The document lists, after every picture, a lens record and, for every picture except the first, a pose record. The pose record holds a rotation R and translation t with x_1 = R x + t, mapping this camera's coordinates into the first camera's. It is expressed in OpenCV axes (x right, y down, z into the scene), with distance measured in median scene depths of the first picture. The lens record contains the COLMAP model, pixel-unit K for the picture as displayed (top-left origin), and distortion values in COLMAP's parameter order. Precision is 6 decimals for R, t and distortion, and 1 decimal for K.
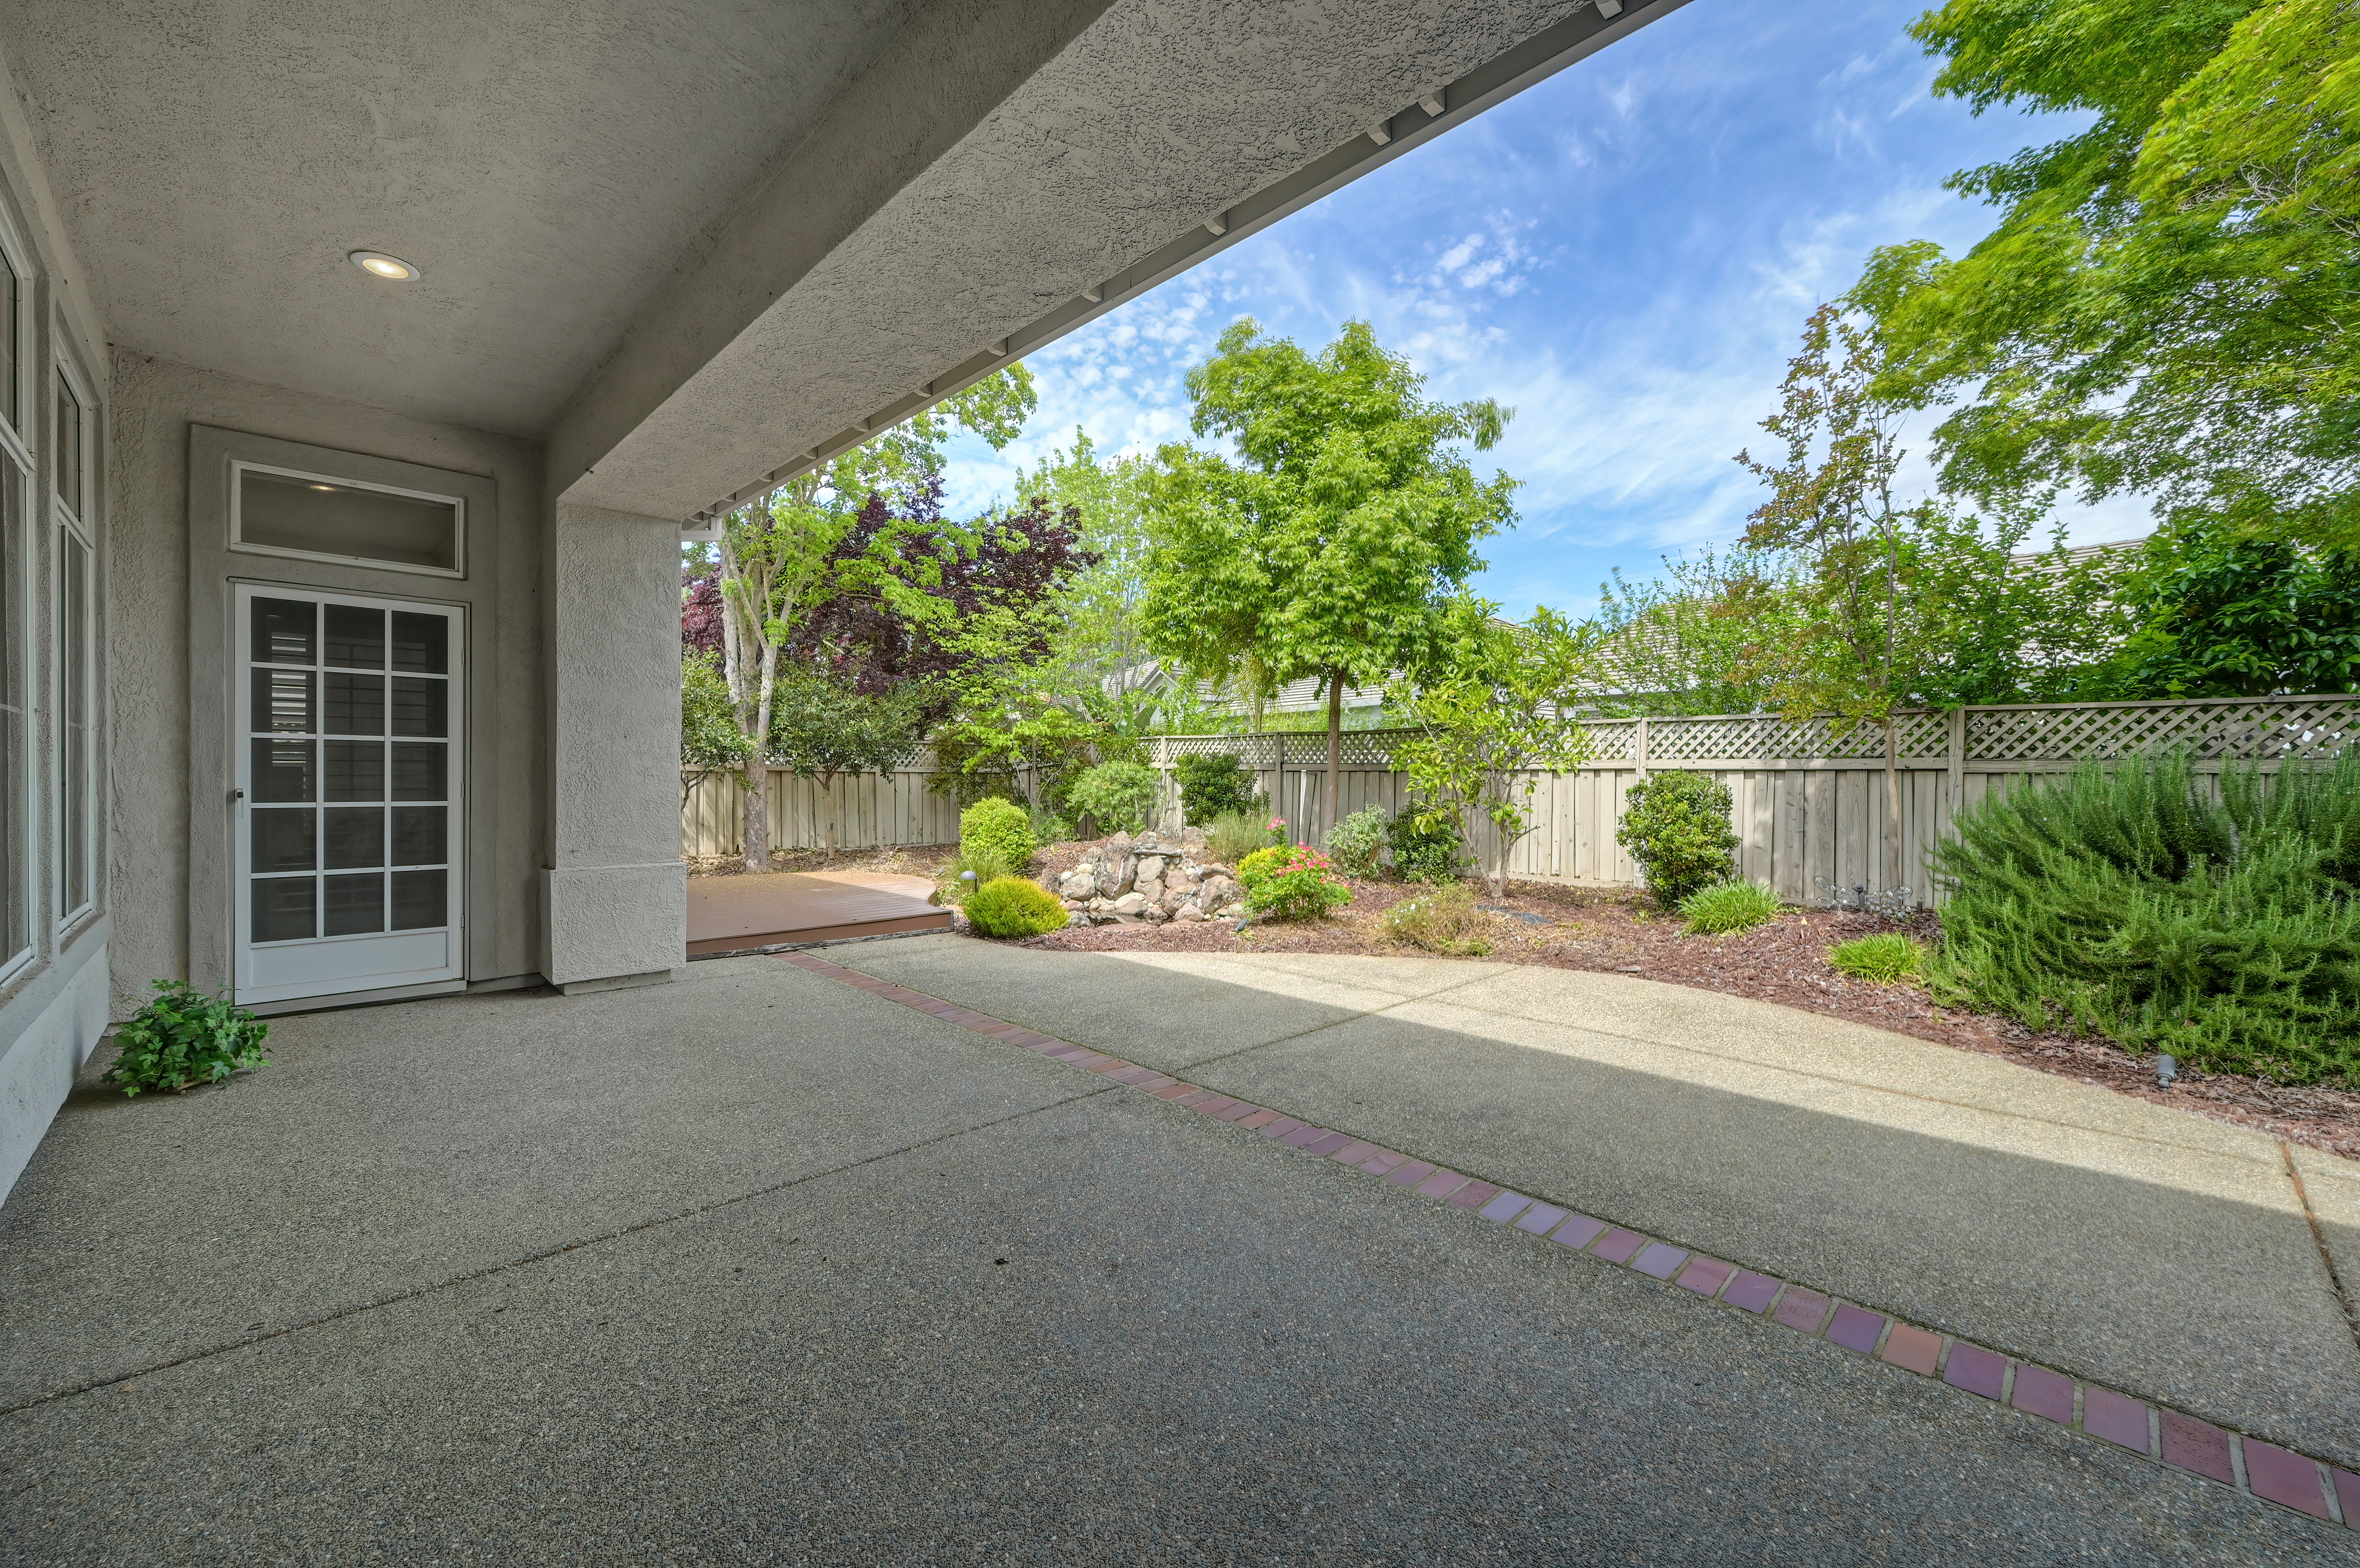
lens RADIAL K [[930.8, 0, 1180.0], [0, 930.8, 784.0], [0, 0, 1]] dist [0.000795, 0.000336]
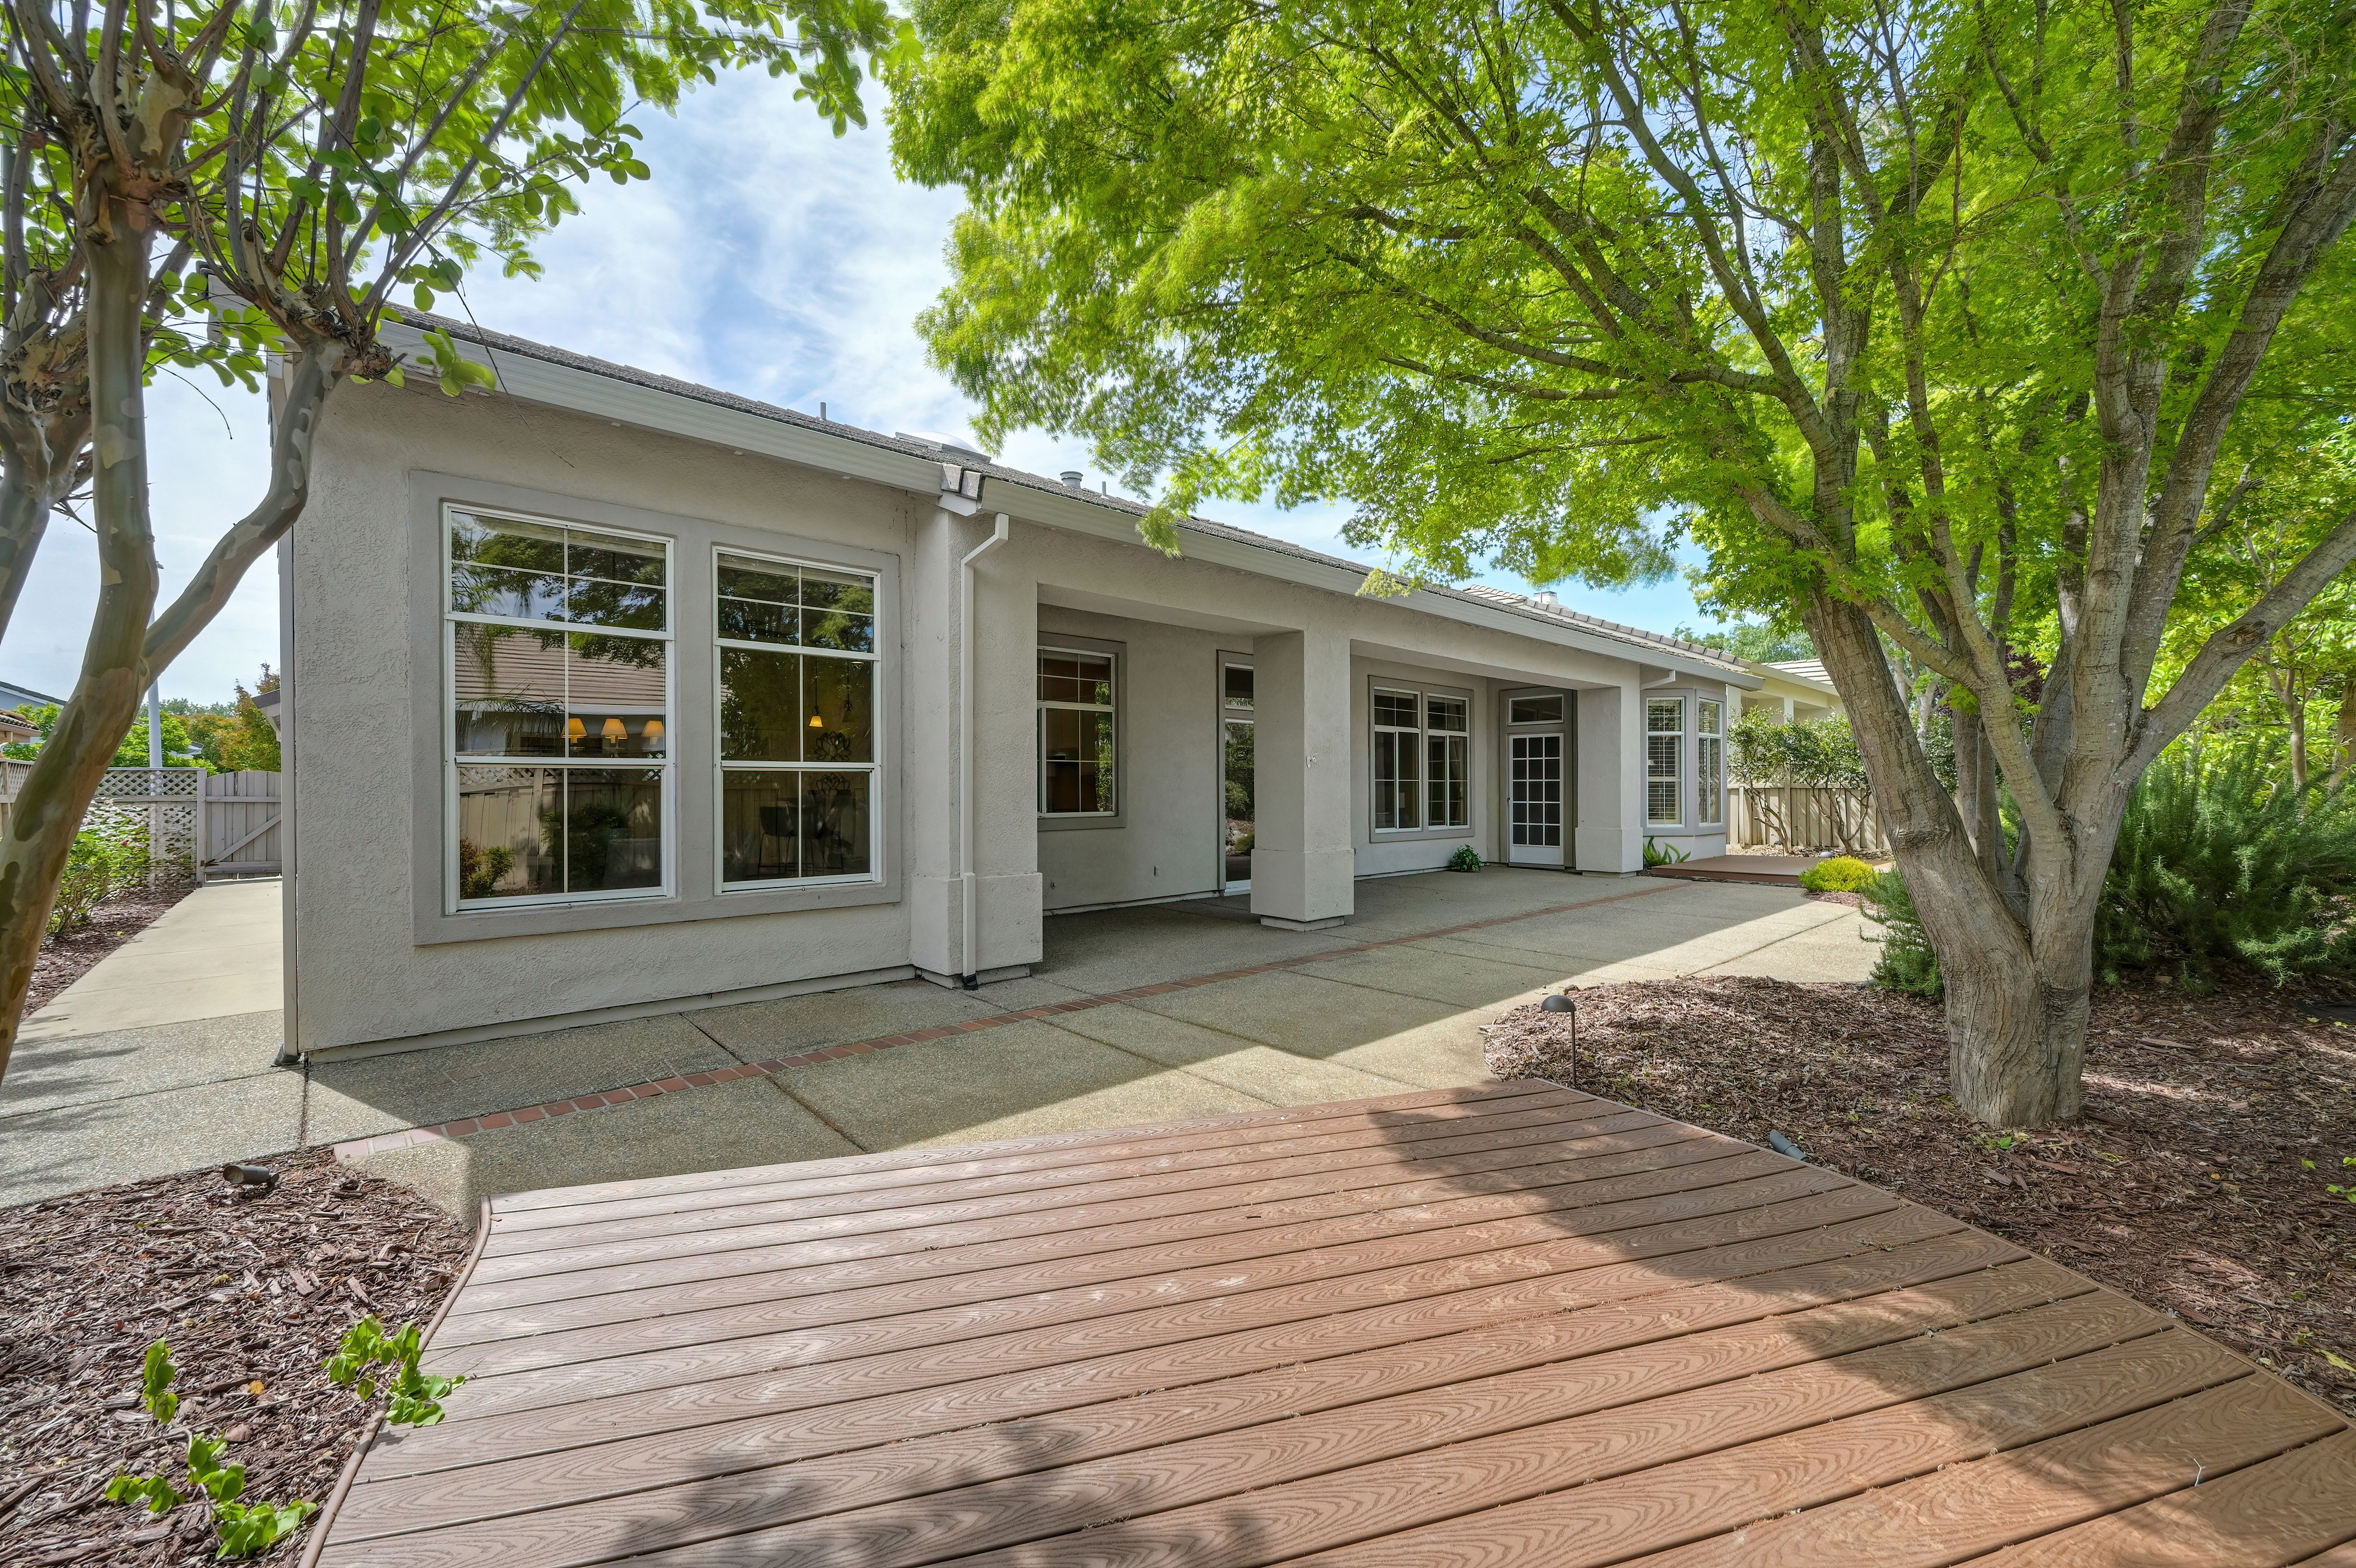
lens RADIAL K [[929.3, 0, 1178.0], [0, 929.3, 784.0], [0, 0, 1]] dist [0.000795, 0.000336]
pose [[-0.038312, -0.013962, -0.999168, 1.153989], [-0.005170, 0.999892, -0.013773, 0.005327], [0.999252, 0.004638, -0.038380, -0.027047]]
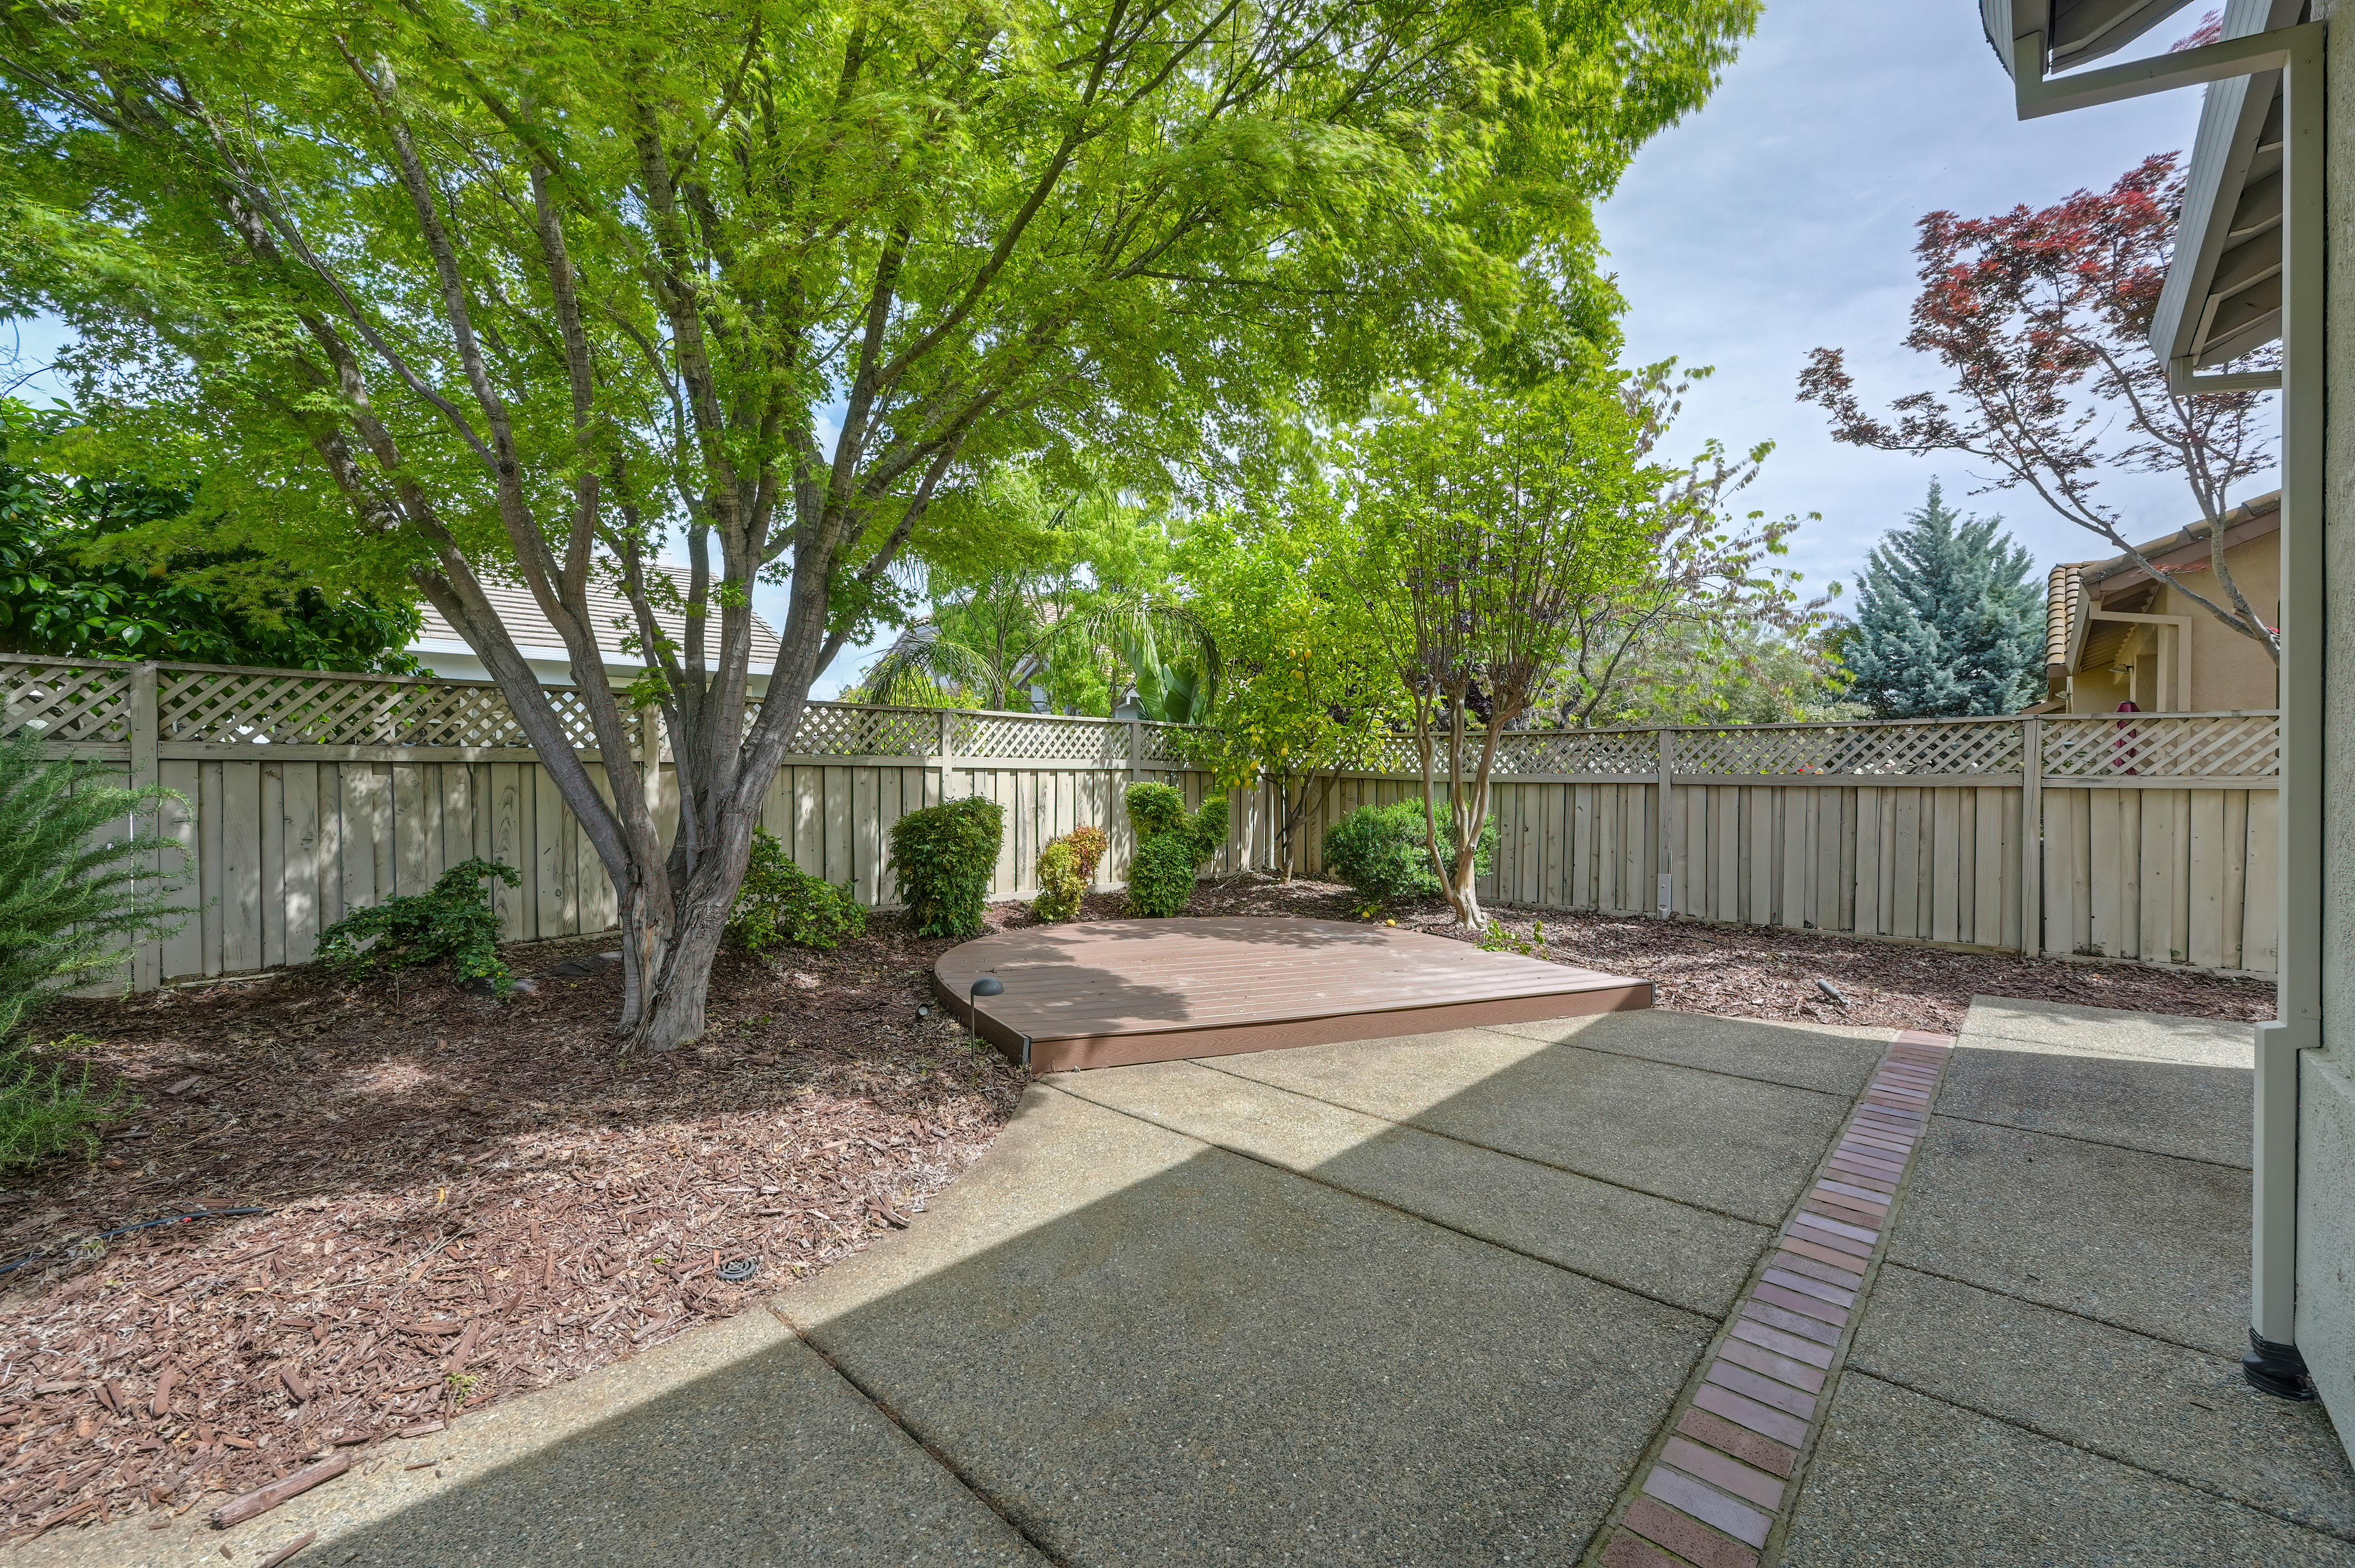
lens RADIAL K [[929.0, 0, 1177.5], [0, 929.0, 784.0], [0, 0, 1]] dist [0.000795, 0.000336]
pose [[-0.033478, -0.013949, 0.999342, 0.289007], [0.005091, 0.999887, 0.014127, 0.001255], [-0.999426, 0.005561, -0.033403, 0.057124]]
